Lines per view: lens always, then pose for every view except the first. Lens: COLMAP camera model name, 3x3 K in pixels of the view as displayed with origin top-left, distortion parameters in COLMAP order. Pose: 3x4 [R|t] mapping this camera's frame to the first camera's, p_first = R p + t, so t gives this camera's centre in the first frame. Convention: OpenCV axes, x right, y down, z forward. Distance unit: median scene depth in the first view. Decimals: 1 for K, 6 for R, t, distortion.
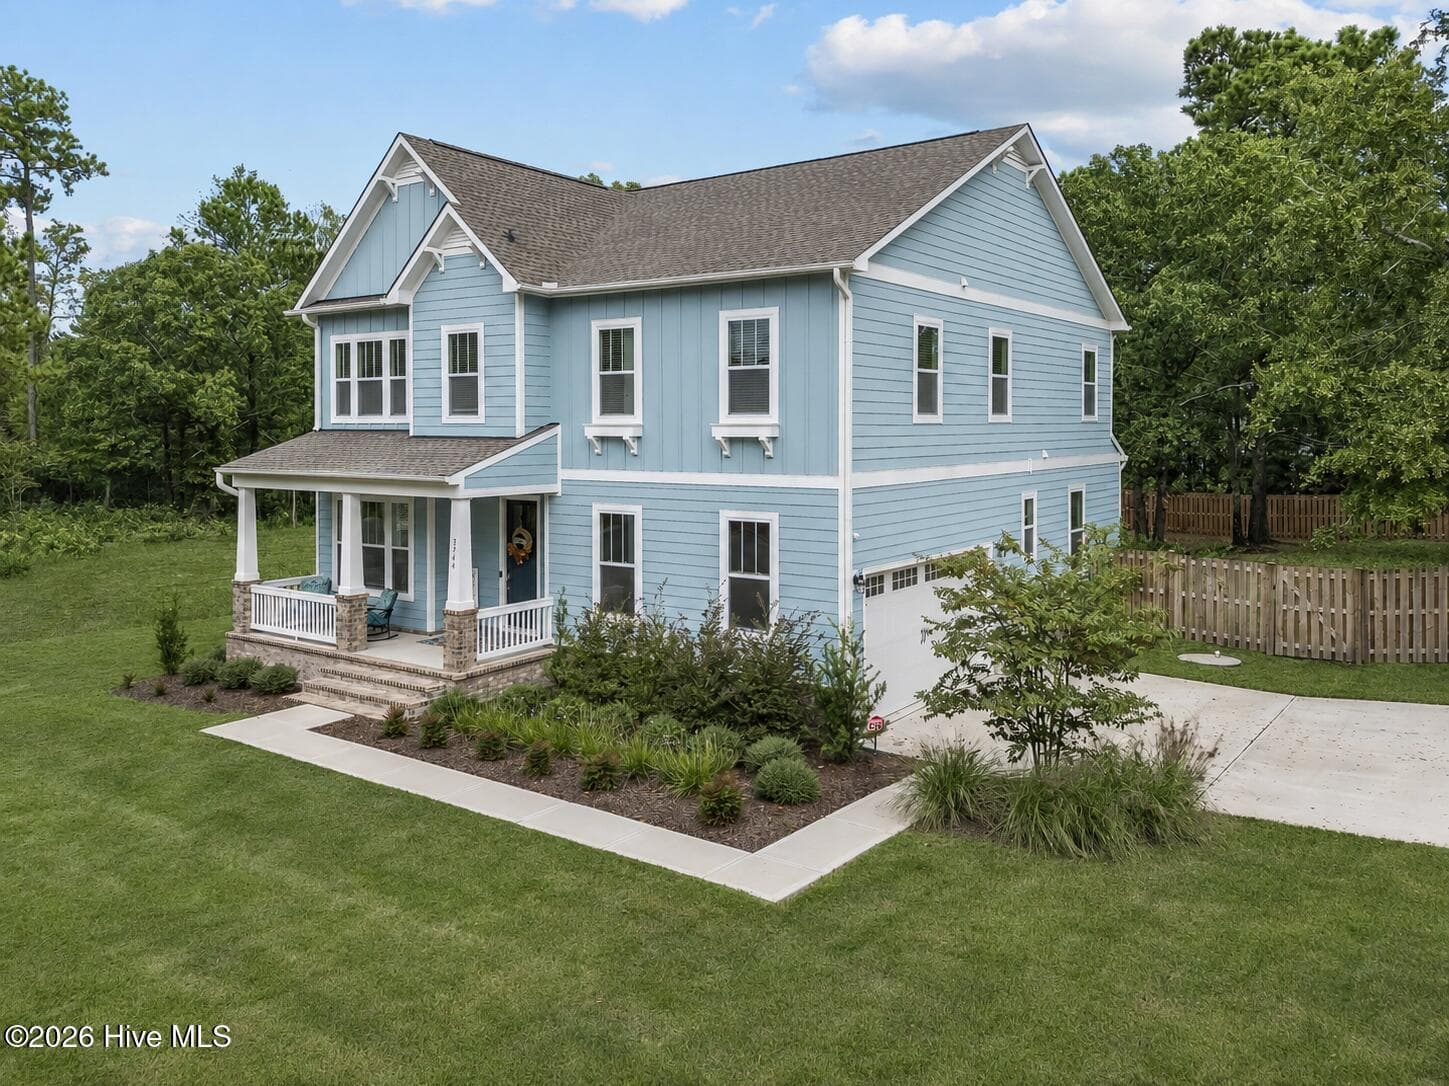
lens RADIAL K [[1101.1, 0, 724.4], [0, 1101.1, 499.1], [0, 0, 1]] dist [0.005831, 0.000868]
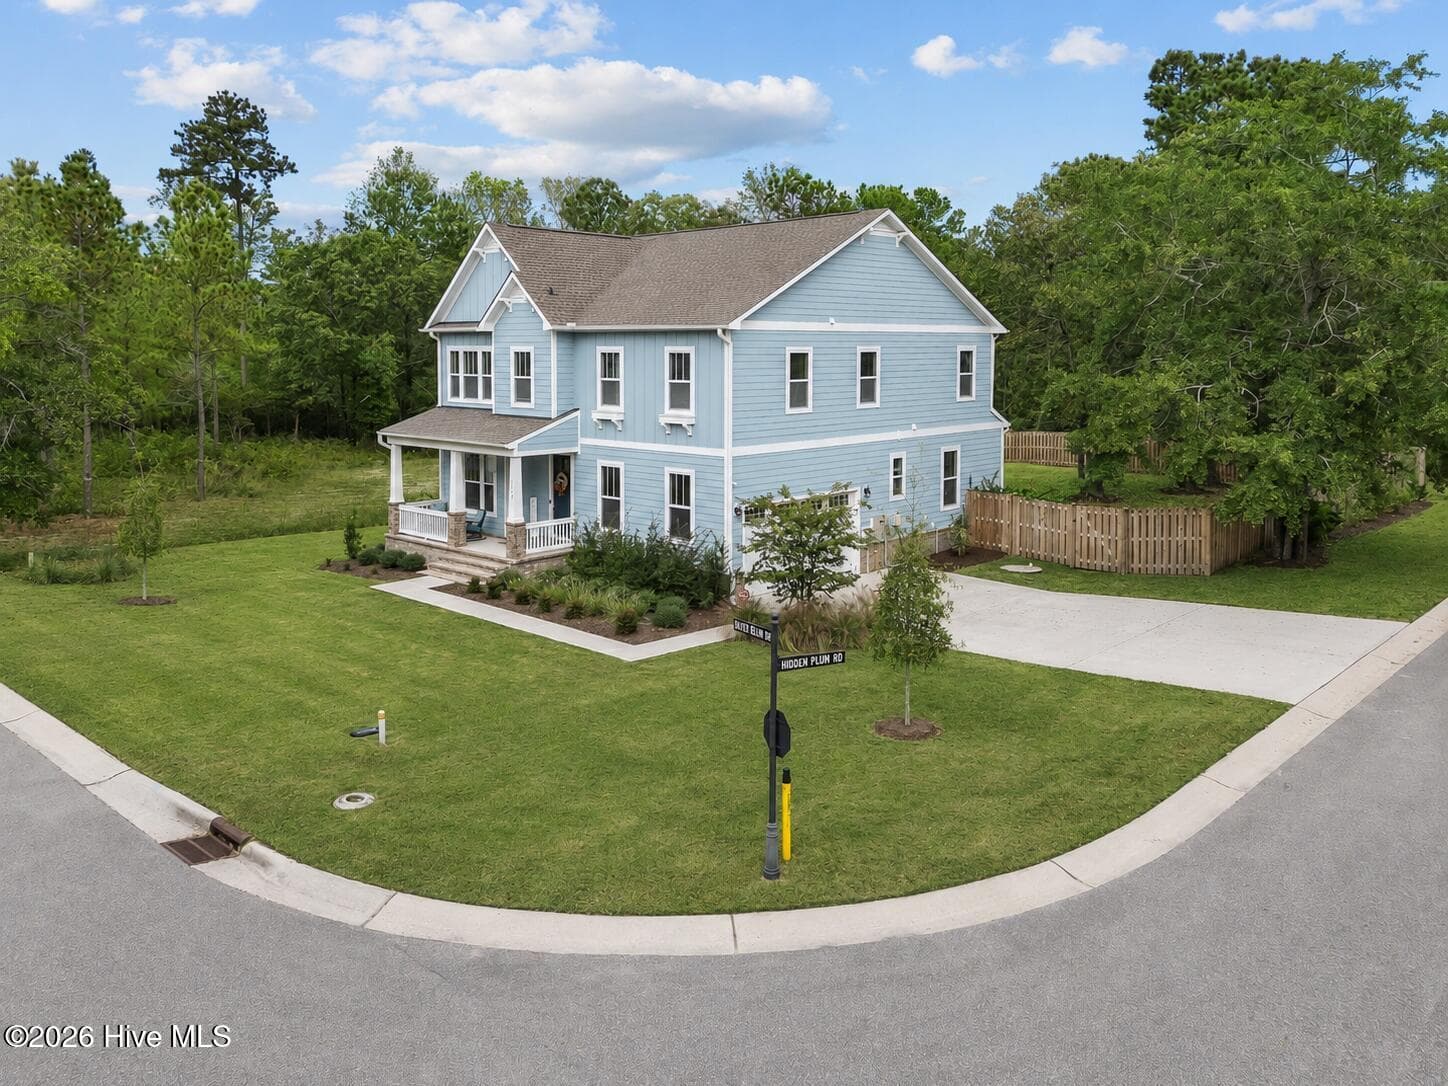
lens RADIAL K [[1100.4, 0, 723.9], [0, 1100.4, 499.1], [0, 0, 1]] dist [0.005831, 0.000868]
pose [[0.990892, 0.019415, -0.133250, 0.258623], [-0.010031, 0.997444, 0.070739, -0.050003], [0.134282, -0.068758, 0.988555, -0.533600]]
